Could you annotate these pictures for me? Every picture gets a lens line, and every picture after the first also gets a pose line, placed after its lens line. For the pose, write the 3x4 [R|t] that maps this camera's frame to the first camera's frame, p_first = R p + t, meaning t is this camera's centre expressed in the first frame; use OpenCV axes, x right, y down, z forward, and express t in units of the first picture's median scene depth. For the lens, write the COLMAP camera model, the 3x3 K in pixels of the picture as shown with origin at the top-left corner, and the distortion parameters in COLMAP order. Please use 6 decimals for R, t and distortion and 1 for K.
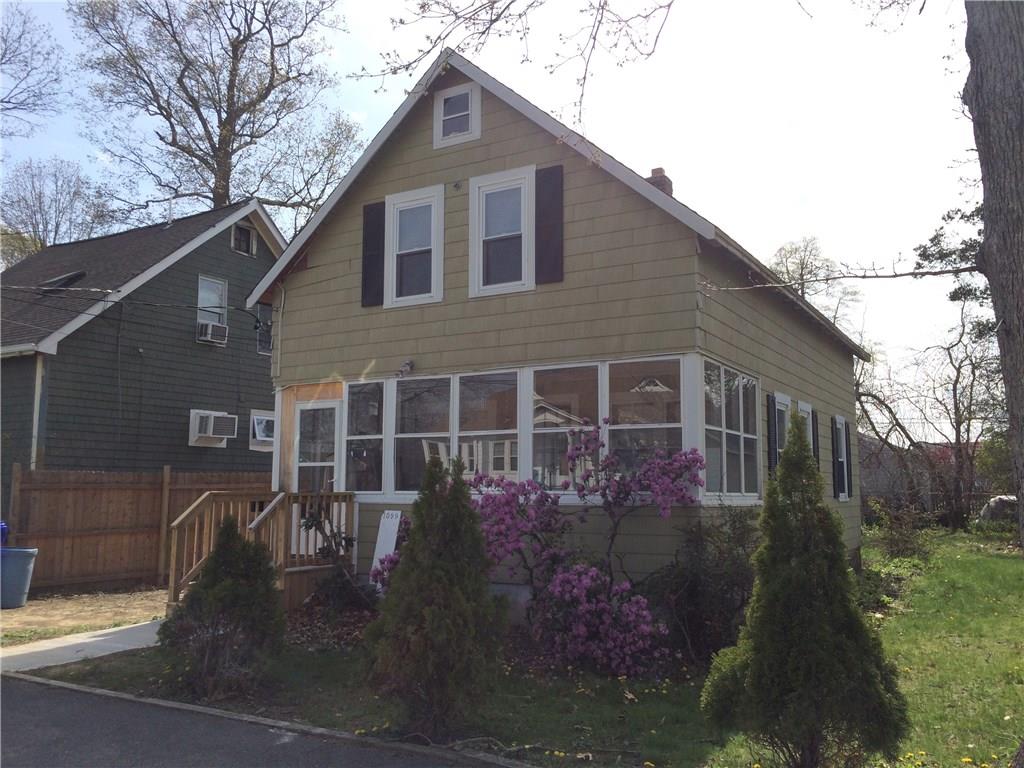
lens RADIAL K [[873.4, 0, 509.6], [0, 873.4, 385.2], [0, 0, 1]] dist [0.061347, -0.063424]
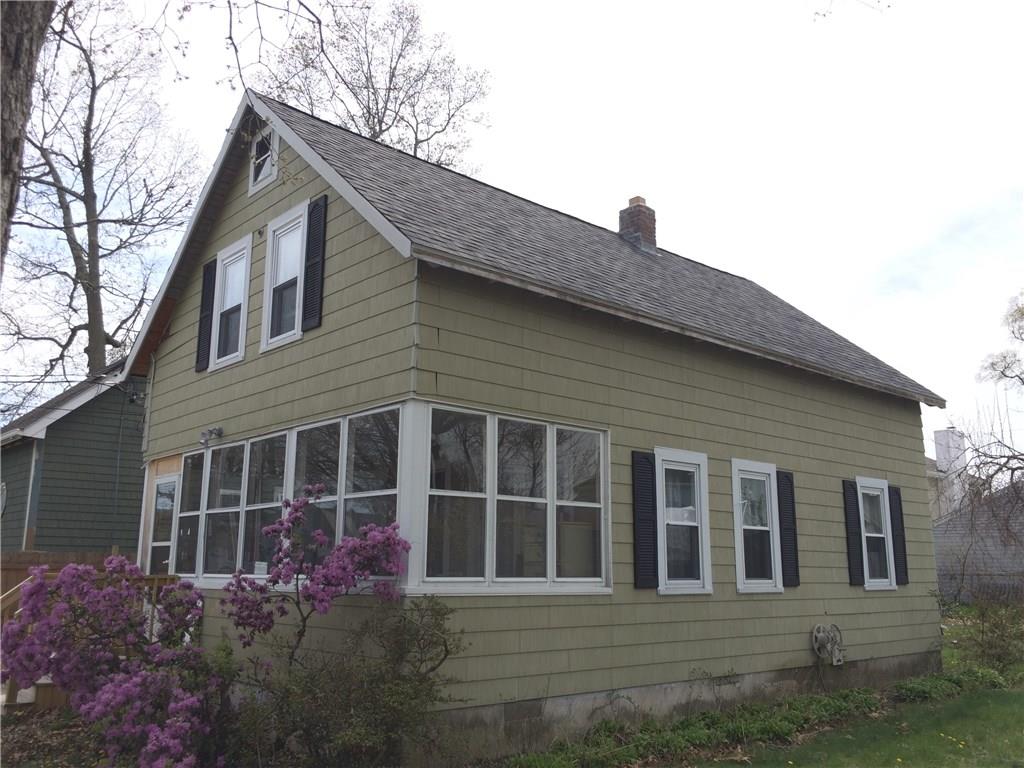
lens RADIAL K [[873.4, 0, 509.6], [0, 873.4, 385.2], [0, 0, 1]] dist [0.061347, -0.063424]
pose [[0.952218, -0.058193, -0.299823, 0.455802], [0.032118, 0.995317, -0.091178, 0.021753], [0.303725, 0.077192, 0.949628, 0.226580]]
